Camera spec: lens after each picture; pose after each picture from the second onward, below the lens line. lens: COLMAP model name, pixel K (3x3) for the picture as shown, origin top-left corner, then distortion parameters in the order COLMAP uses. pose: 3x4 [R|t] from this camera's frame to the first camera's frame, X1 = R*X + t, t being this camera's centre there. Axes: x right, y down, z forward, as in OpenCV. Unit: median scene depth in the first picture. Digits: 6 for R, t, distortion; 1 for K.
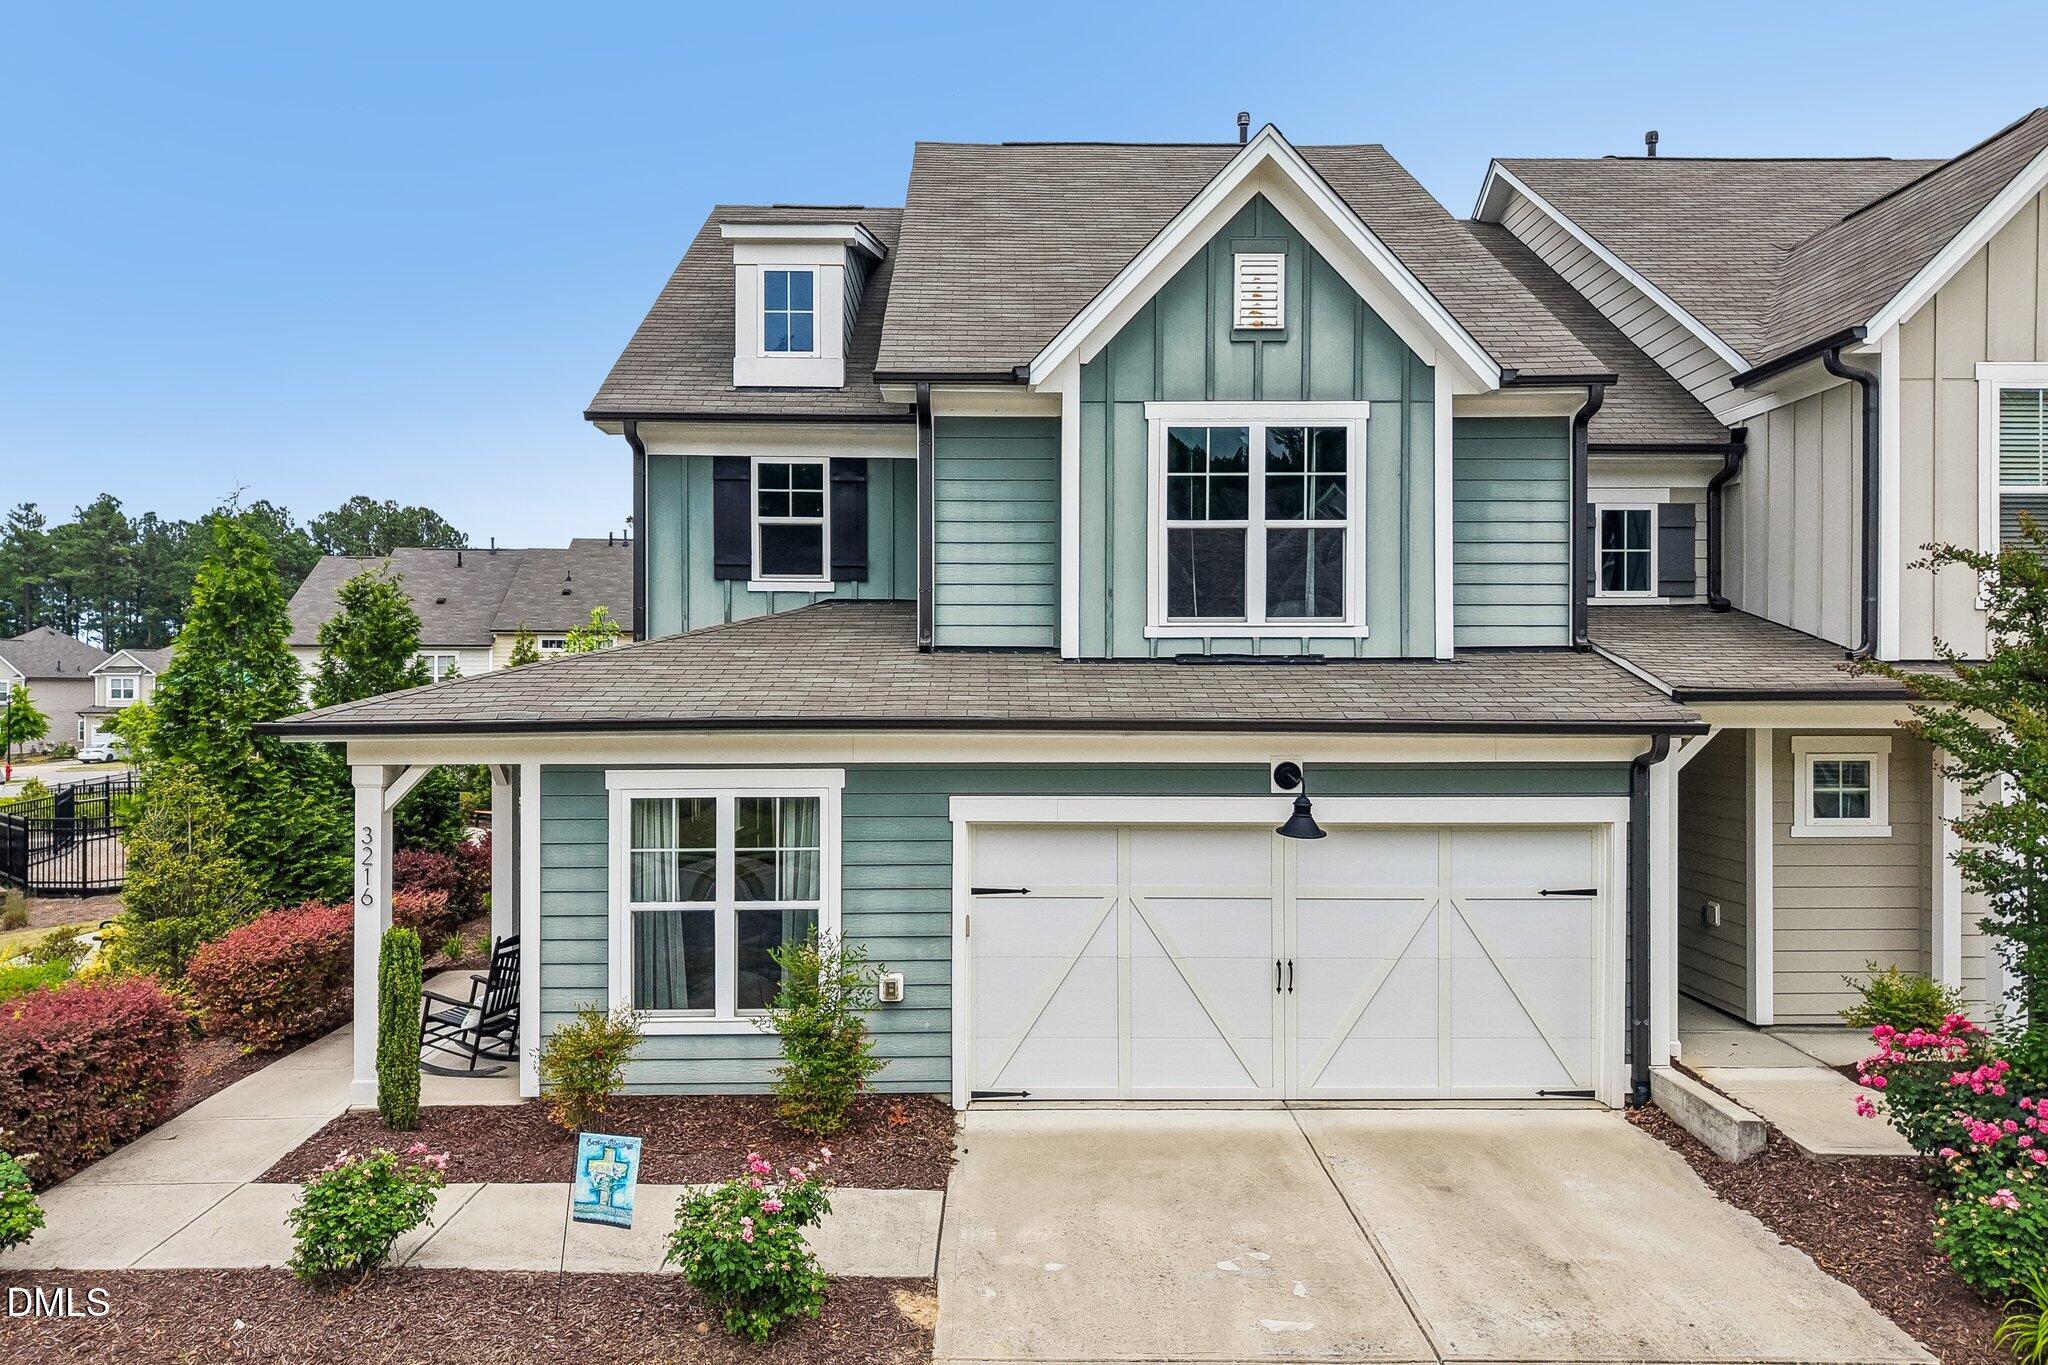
lens RADIAL K [[1370.3, 0, 1009.2], [0, 1370.3, 681.9], [0, 0, 1]] dist [0.024747, -0.024445]
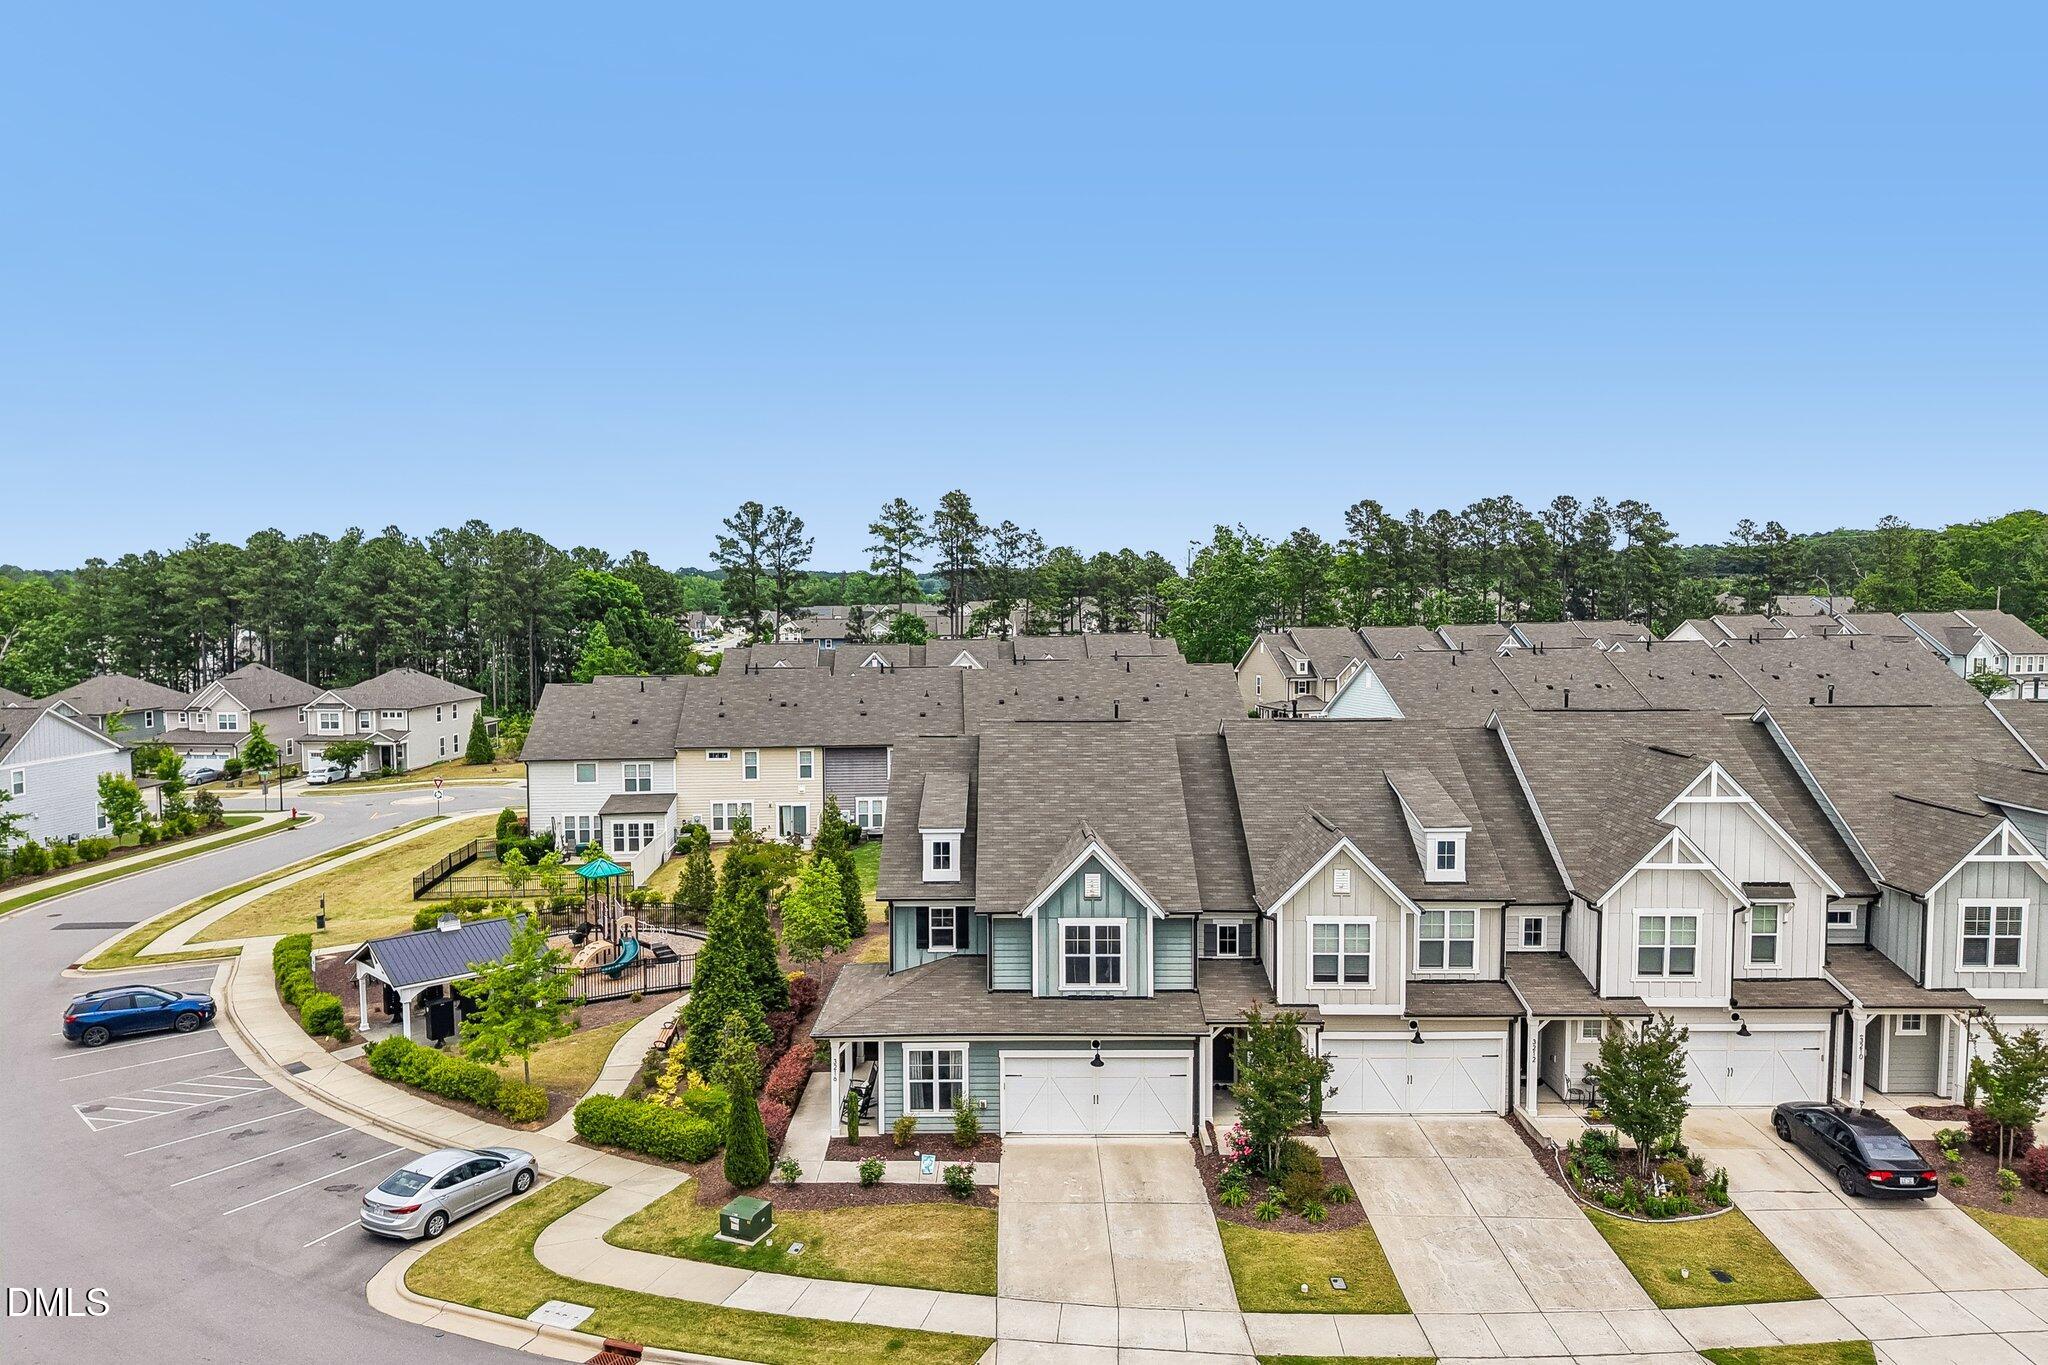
lens RADIAL K [[1370.3, 0, 1007.6], [0, 1370.3, 643.1], [0, 0, 1]] dist [0.024747, -0.024445]
pose [[0.999809, -0.002713, -0.019355, 0.043885], [0.003419, 0.999326, 0.036555, -0.976306], [0.019242, -0.036614, 0.999144, -2.226224]]
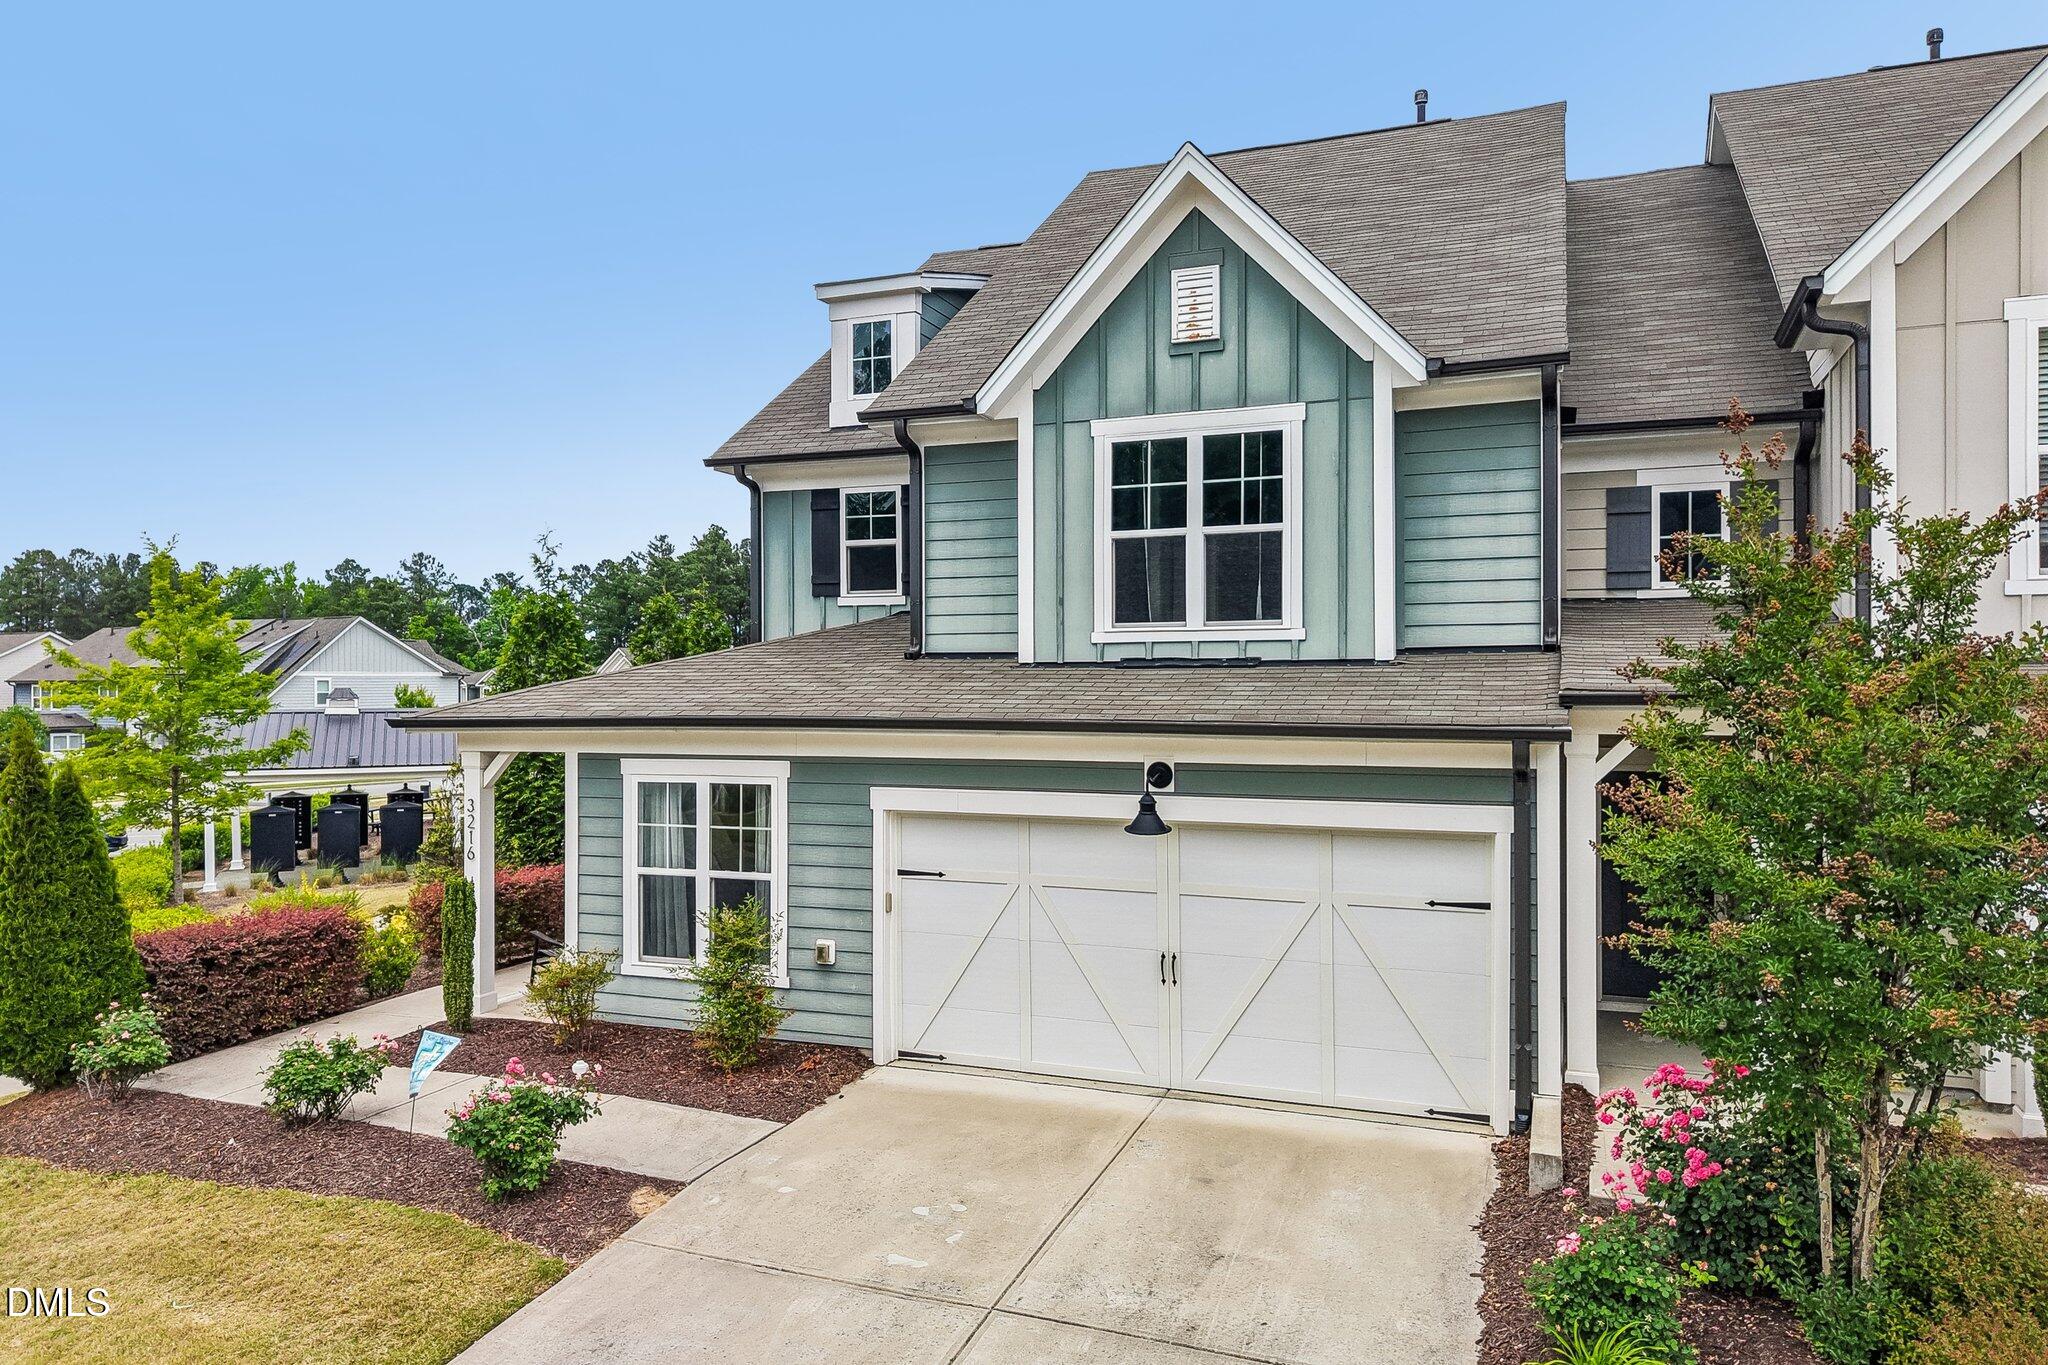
lens RADIAL K [[1370.3, 0, 1009.0], [0, 1370.3, 682.8], [0, 0, 1]] dist [0.024747, -0.024445]
pose [[0.922829, -0.003320, -0.385196, 0.448134], [0.004073, 0.999991, 0.001139, -0.003187], [0.385189, -0.002620, 0.922834, -0.000707]]
